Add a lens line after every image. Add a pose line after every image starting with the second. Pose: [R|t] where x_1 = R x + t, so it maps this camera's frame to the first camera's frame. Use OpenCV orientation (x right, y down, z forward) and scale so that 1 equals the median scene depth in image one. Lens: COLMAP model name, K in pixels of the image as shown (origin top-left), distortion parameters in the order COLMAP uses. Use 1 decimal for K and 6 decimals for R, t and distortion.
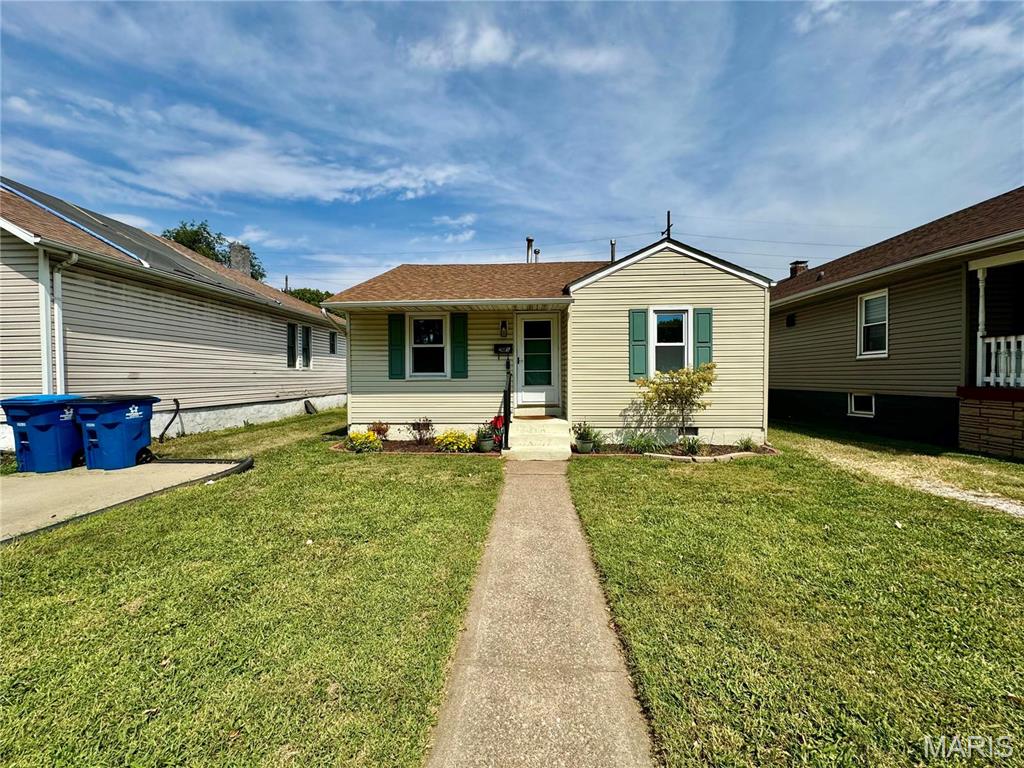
lens RADIAL K [[408.1, 0, 514.3], [0, 408.1, 392.5], [0, 0, 1]] dist [-0.001478, 0.000298]
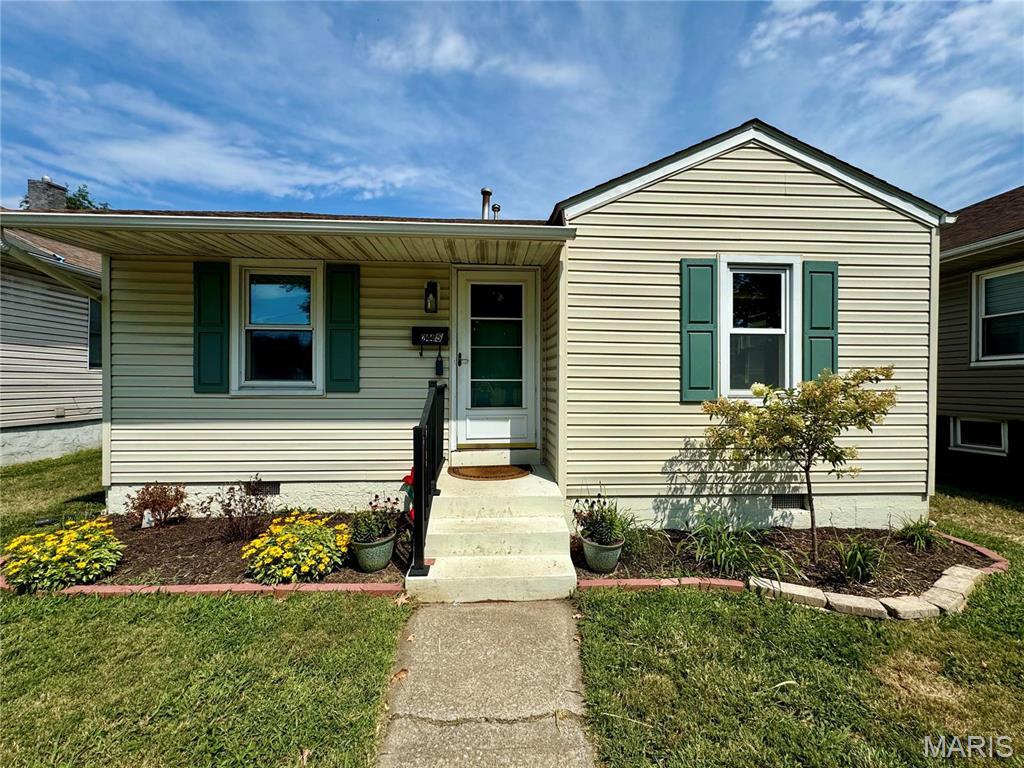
lens RADIAL K [[408.1, 0, 517.8], [0, 408.1, 385.3], [0, 0, 1]] dist [-0.001478, 0.000298]
pose [[0.993861, 0.009661, 0.110209, 0.025986], [-0.006153, 0.999465, -0.032124, -0.028534], [-0.110461, 0.031249, 0.993389, 0.469444]]
